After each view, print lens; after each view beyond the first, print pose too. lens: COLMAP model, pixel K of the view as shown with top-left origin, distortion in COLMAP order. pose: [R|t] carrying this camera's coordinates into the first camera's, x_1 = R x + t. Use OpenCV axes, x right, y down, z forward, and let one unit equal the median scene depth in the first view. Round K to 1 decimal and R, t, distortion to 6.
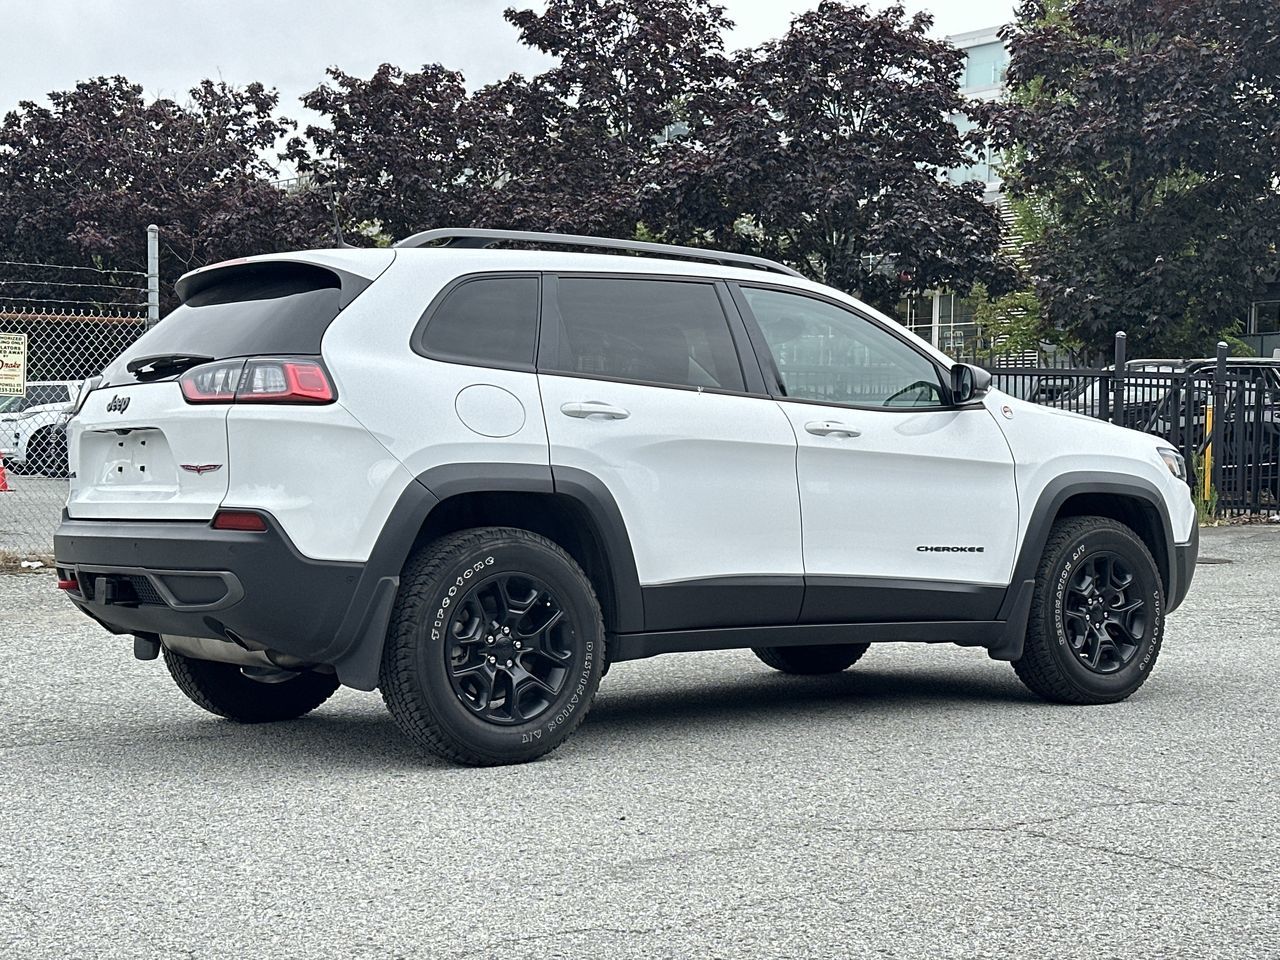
lens RADIAL K [[2034.3, 0, 660.2], [0, 2034.3, 478.8], [0, 0, 1]] dist [0.199606, 0.052815]
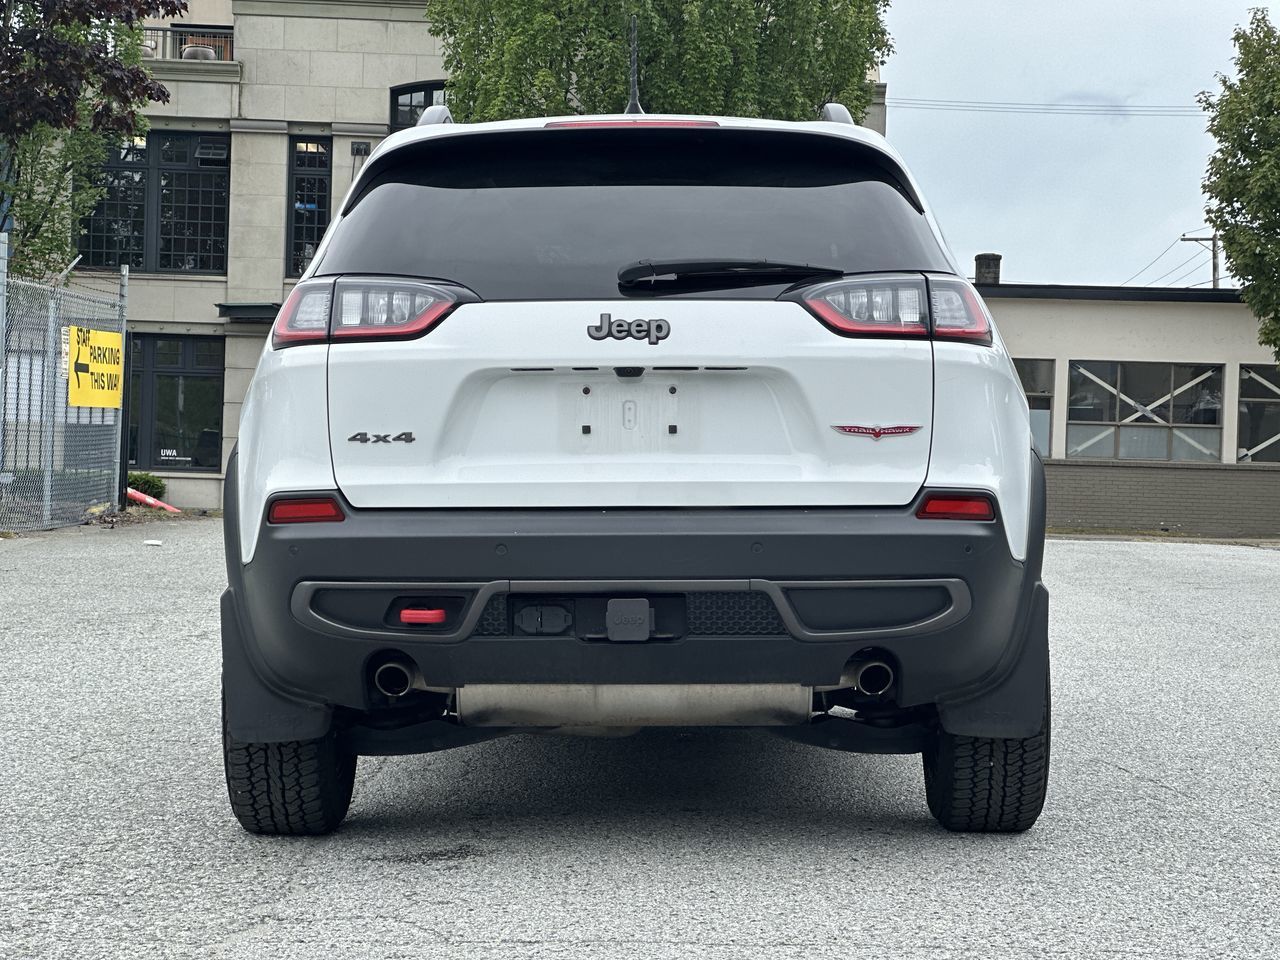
lens RADIAL K [[2895.6, 0, 640.0], [0, 2895.6, 480.0], [0, 0, 1]] dist [-0.251307, 6.150250]
pose [[0.605740, 0.002123, 0.795660, -0.982711], [-0.005167, 0.999986, 0.001266, 0.009926], [-0.795646, -0.004878, 0.605743, 0.448899]]
